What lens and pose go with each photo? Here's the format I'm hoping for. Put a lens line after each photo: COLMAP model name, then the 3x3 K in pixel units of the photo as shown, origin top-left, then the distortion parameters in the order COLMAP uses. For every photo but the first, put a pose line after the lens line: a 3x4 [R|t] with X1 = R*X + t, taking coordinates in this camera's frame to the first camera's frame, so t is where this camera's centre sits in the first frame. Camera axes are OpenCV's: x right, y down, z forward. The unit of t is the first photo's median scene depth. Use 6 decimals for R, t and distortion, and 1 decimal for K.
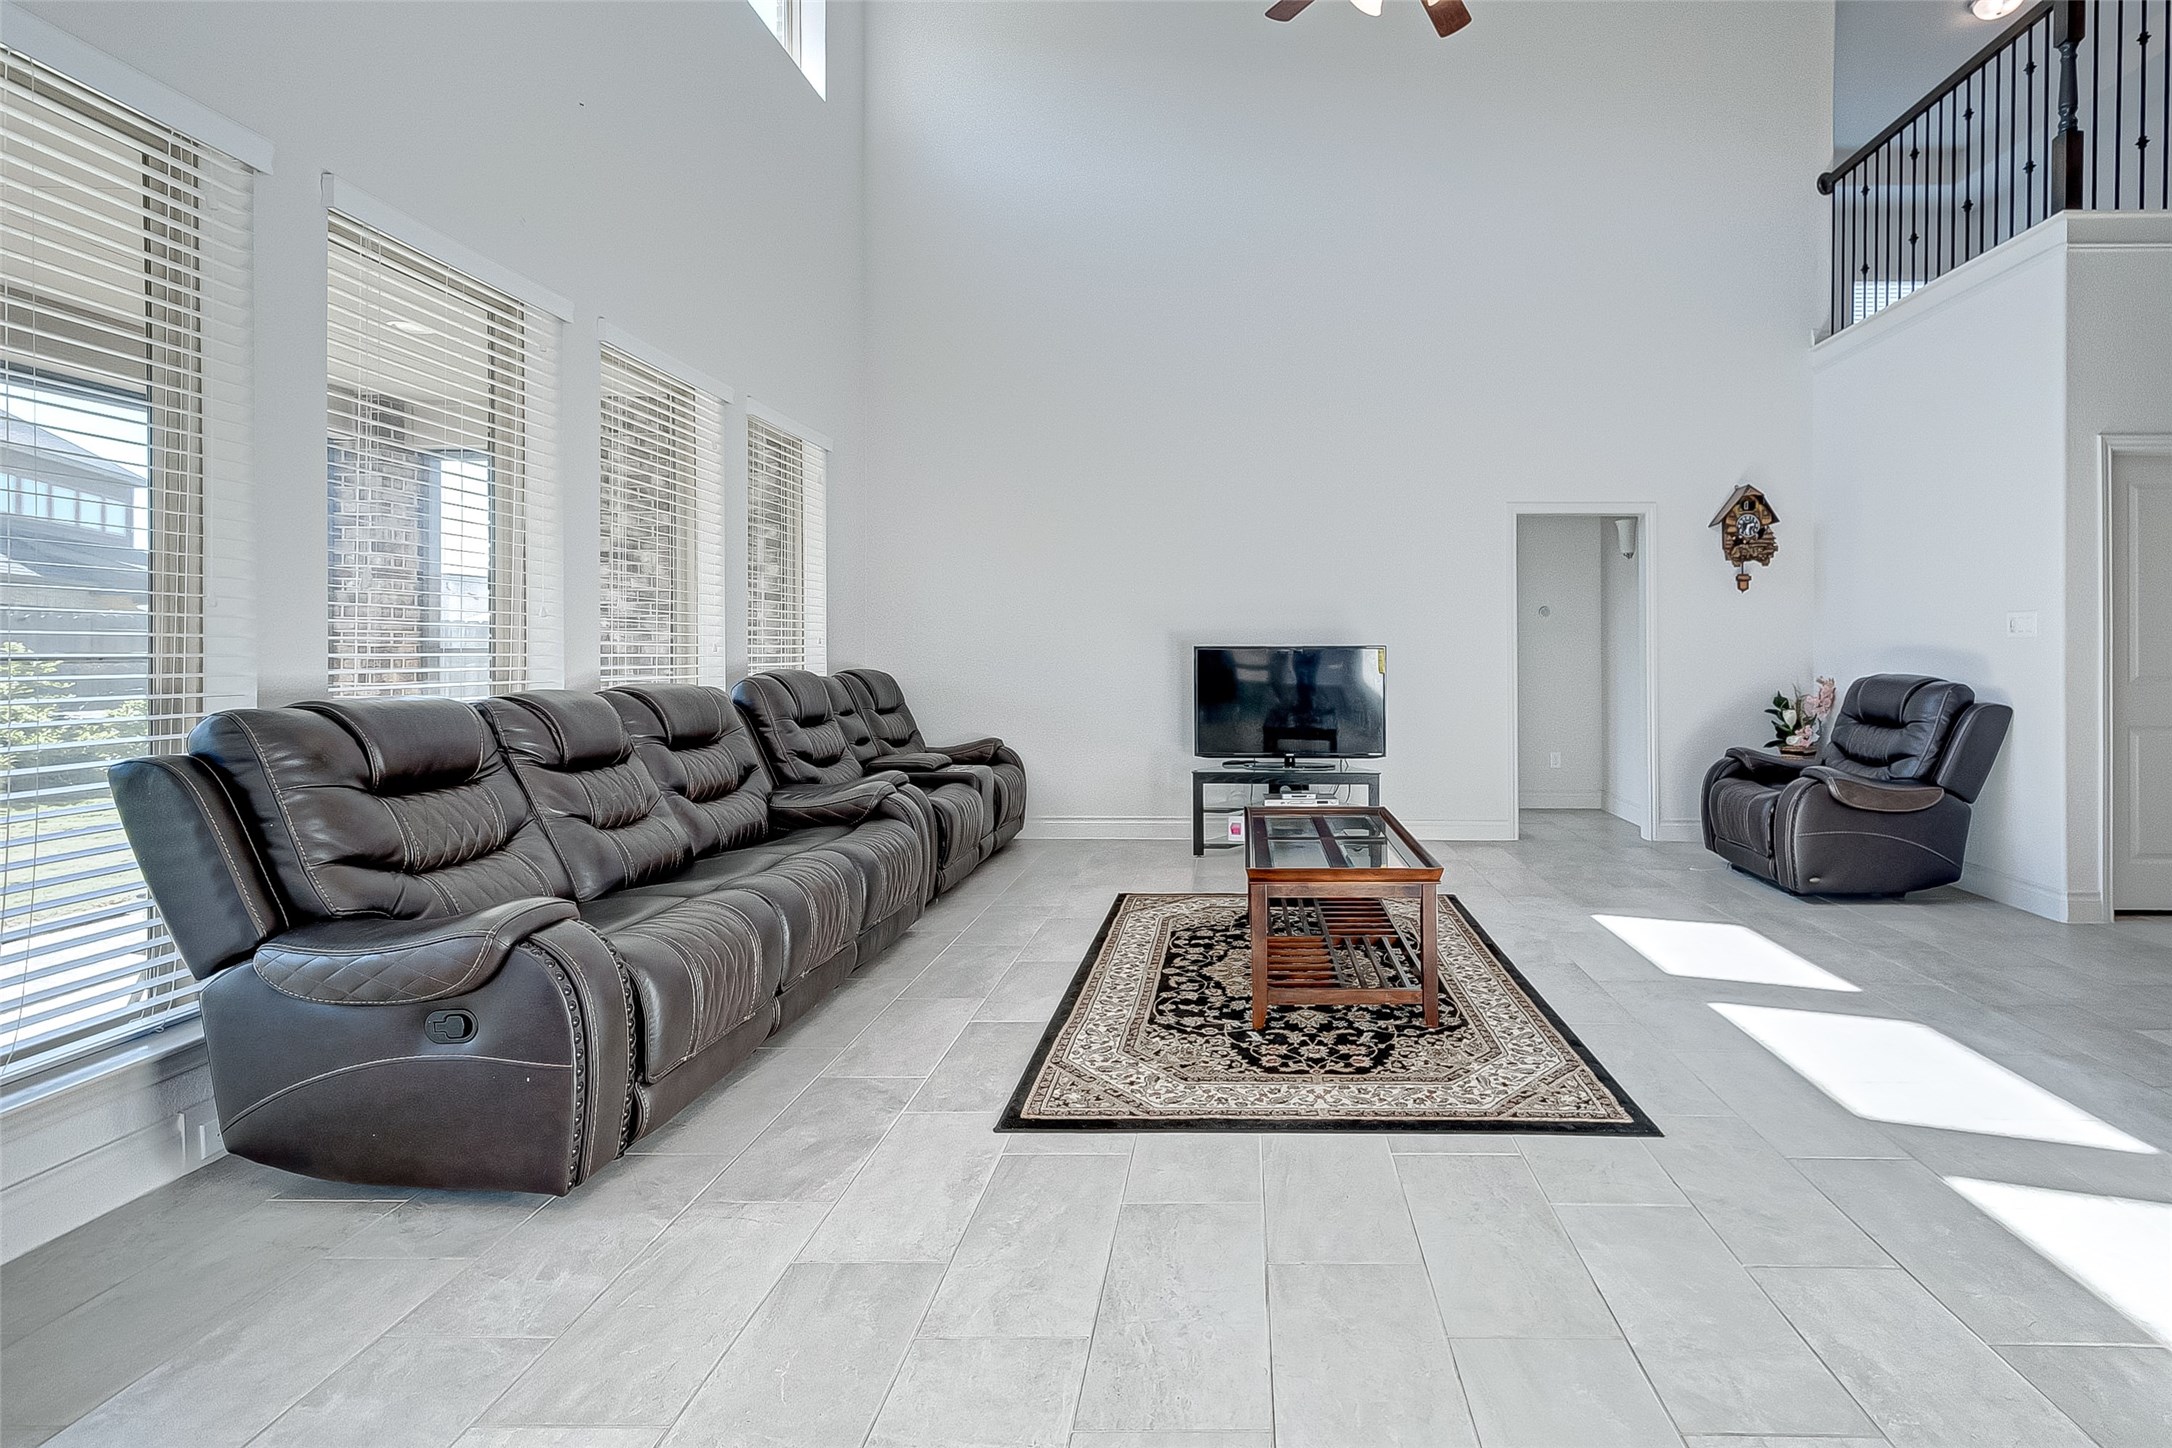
lens RADIAL K [[957.8, 0, 1230.0], [0, 957.8, 664.3], [0, 0, 1]] dist [0.017260, -0.005282]
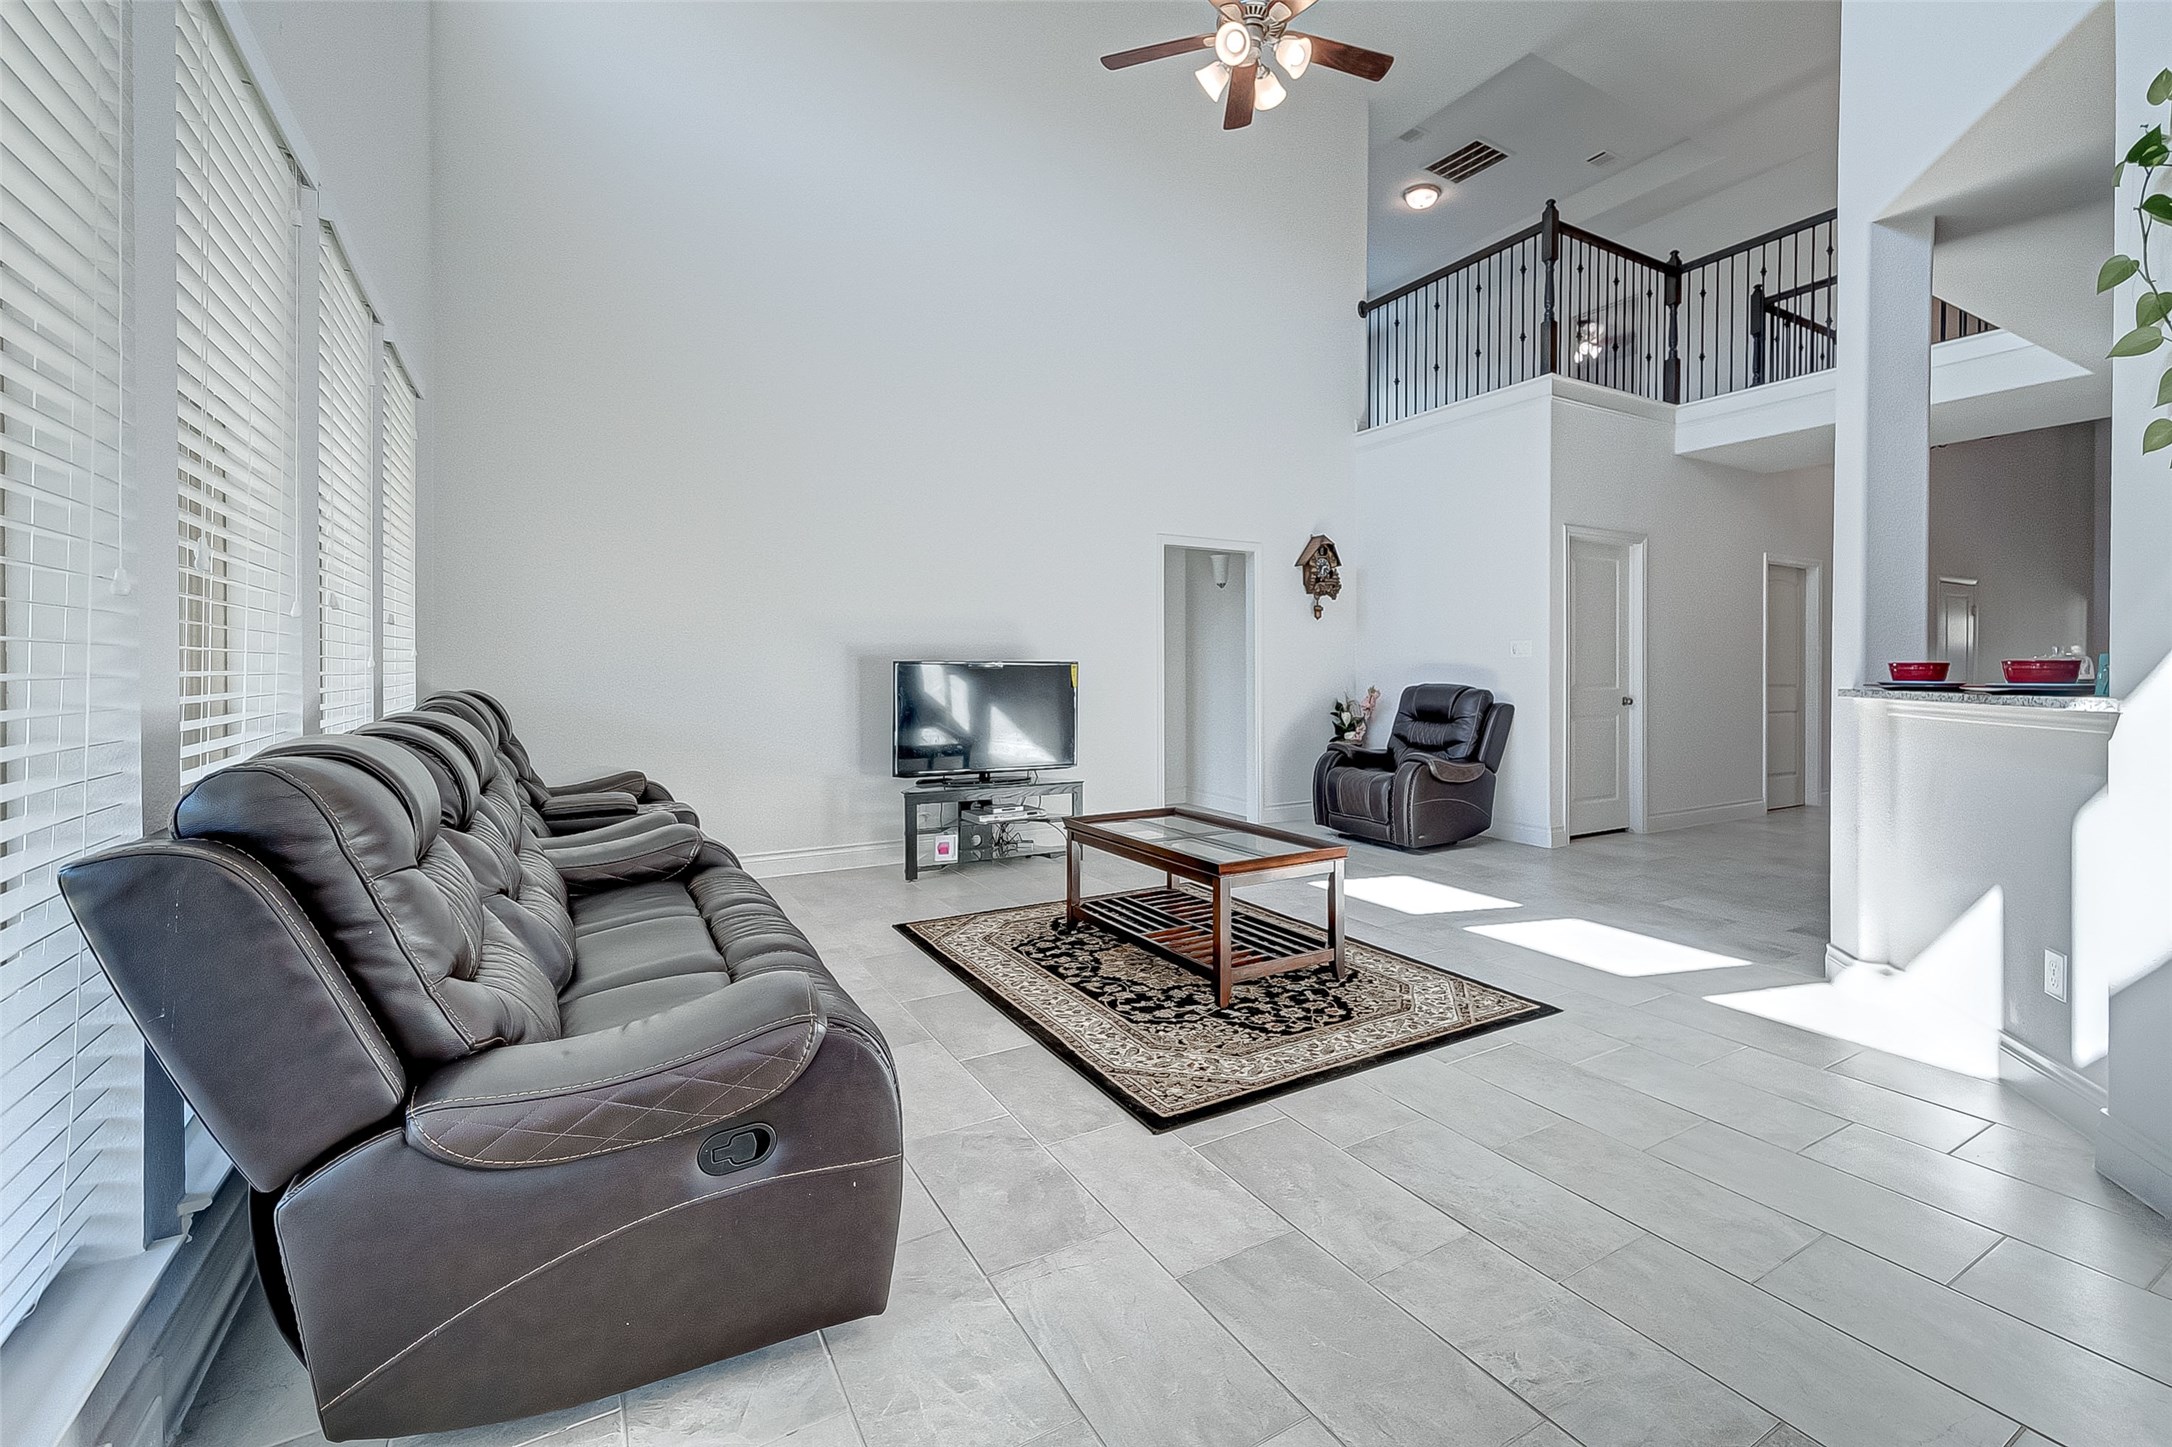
lens RADIAL K [[957.8, 0, 1141.0], [0, 957.8, 685.5], [0, 0, 1]] dist [0.017260, -0.005282]
pose [[0.846355, -0.013083, 0.532458, -0.583321], [0.008910, 0.999906, 0.010406, -0.007222], [-0.532545, -0.004063, 0.846392, 0.095772]]
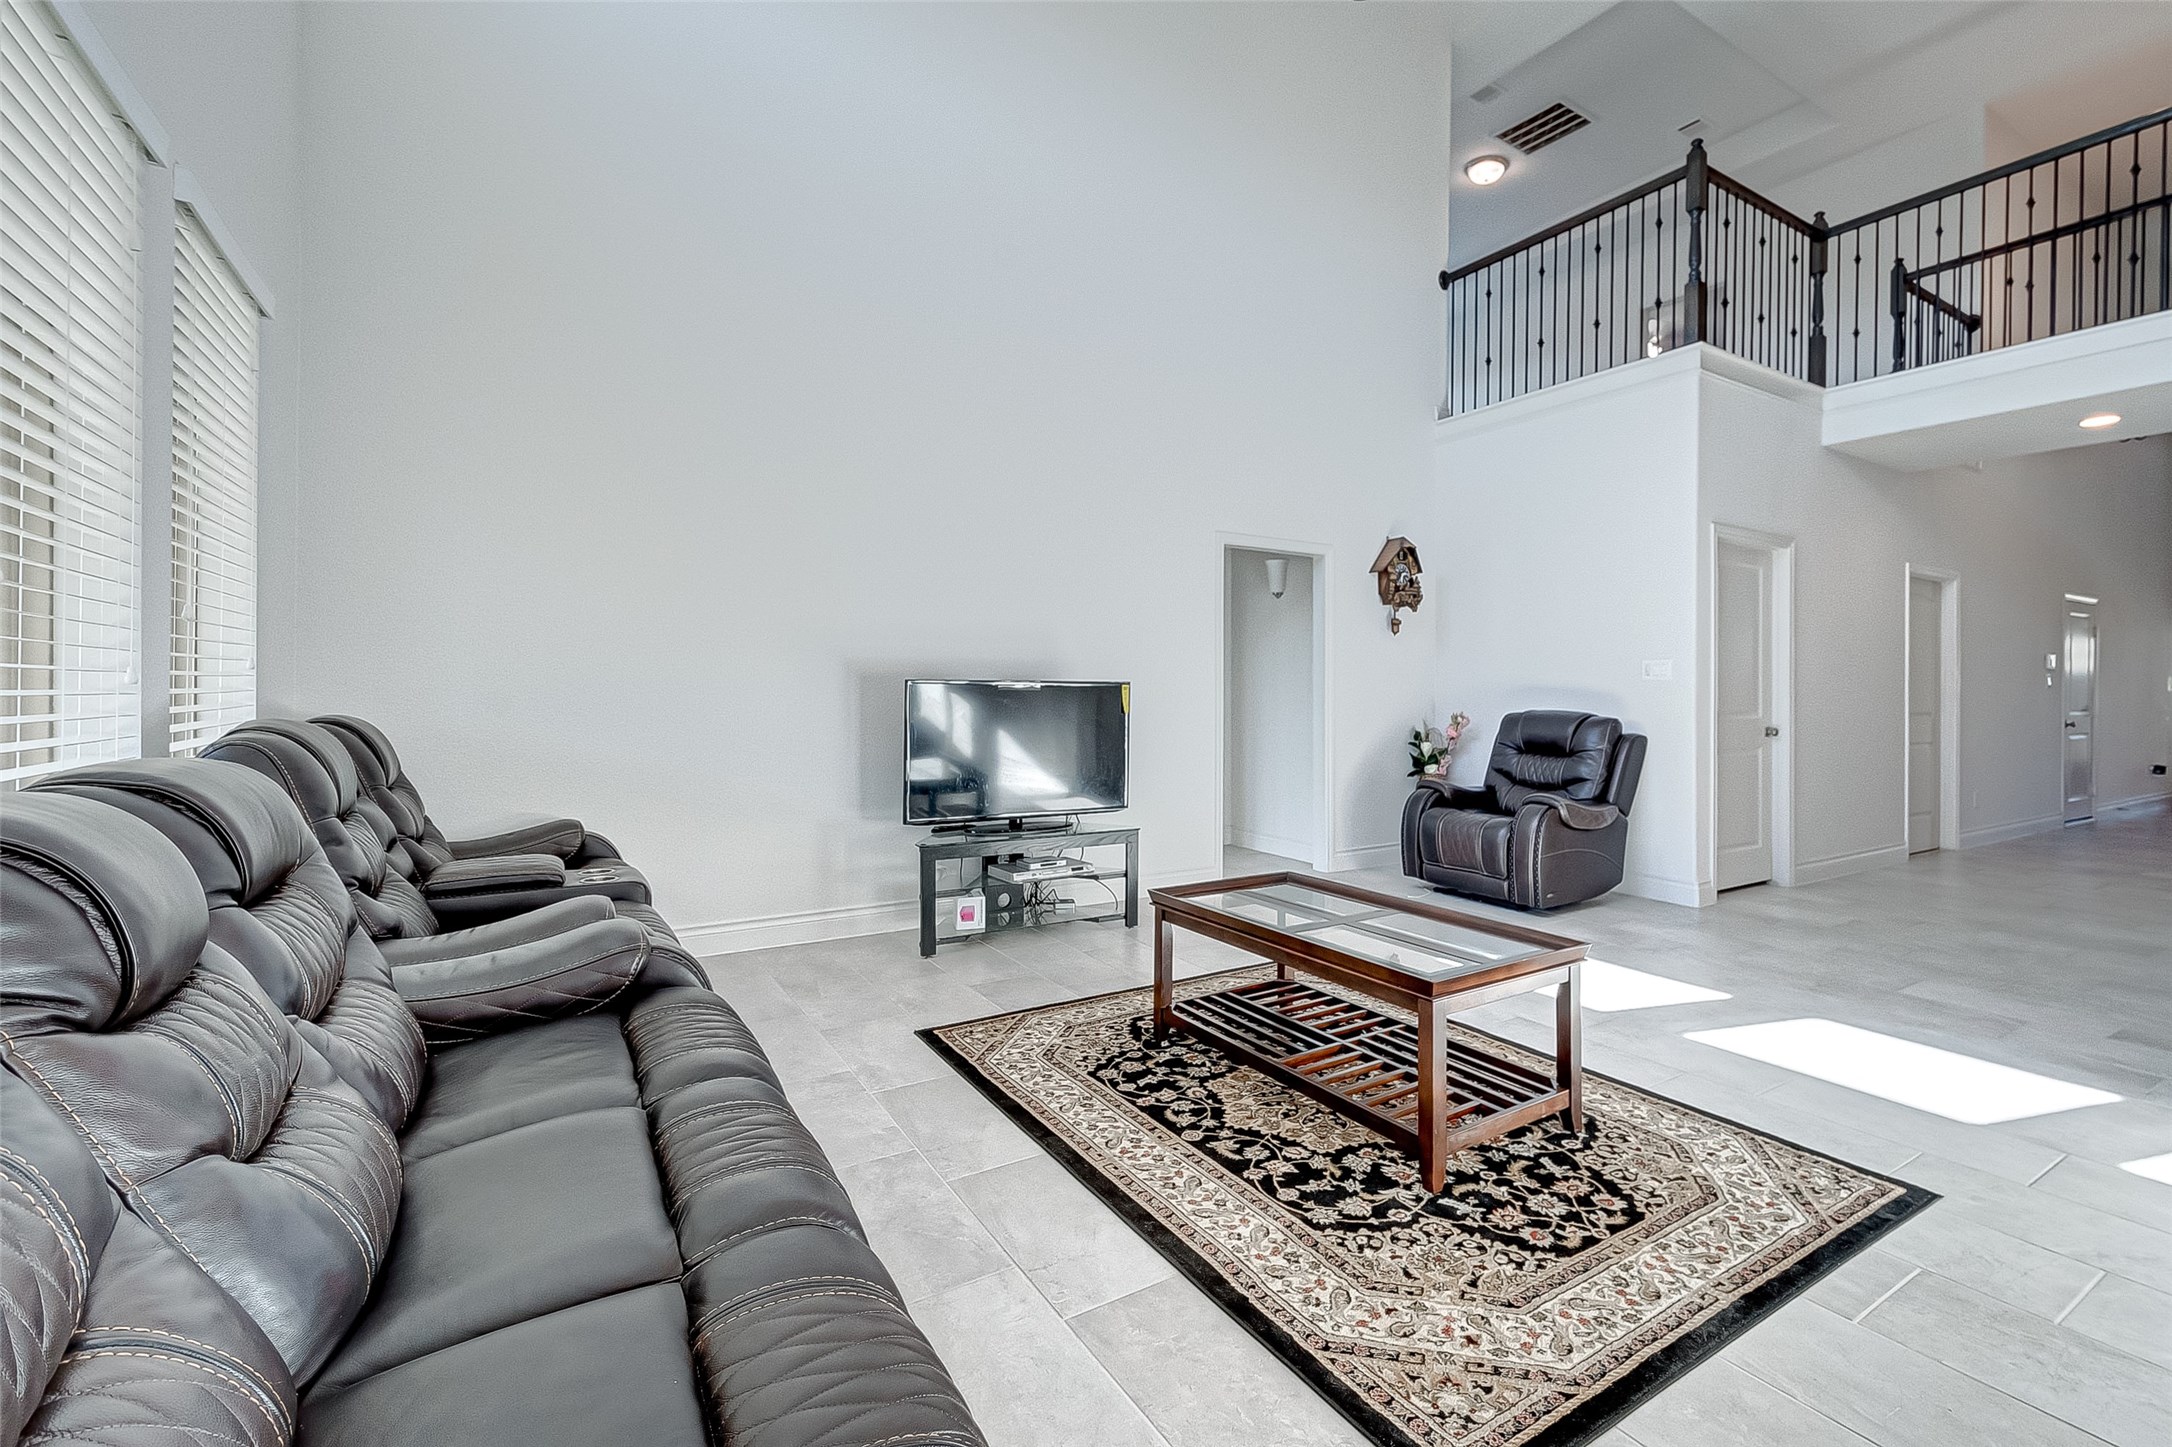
lens RADIAL K [[957.8, 0, 1155.6], [0, 957.8, 683.9], [0, 0, 1]] dist [0.017260, -0.005282]
pose [[0.824611, 0.006815, 0.565659, -0.527151], [0.002540, 0.999873, -0.015749, -0.006224], [-0.565694, 0.014424, 0.824489, 0.450922]]
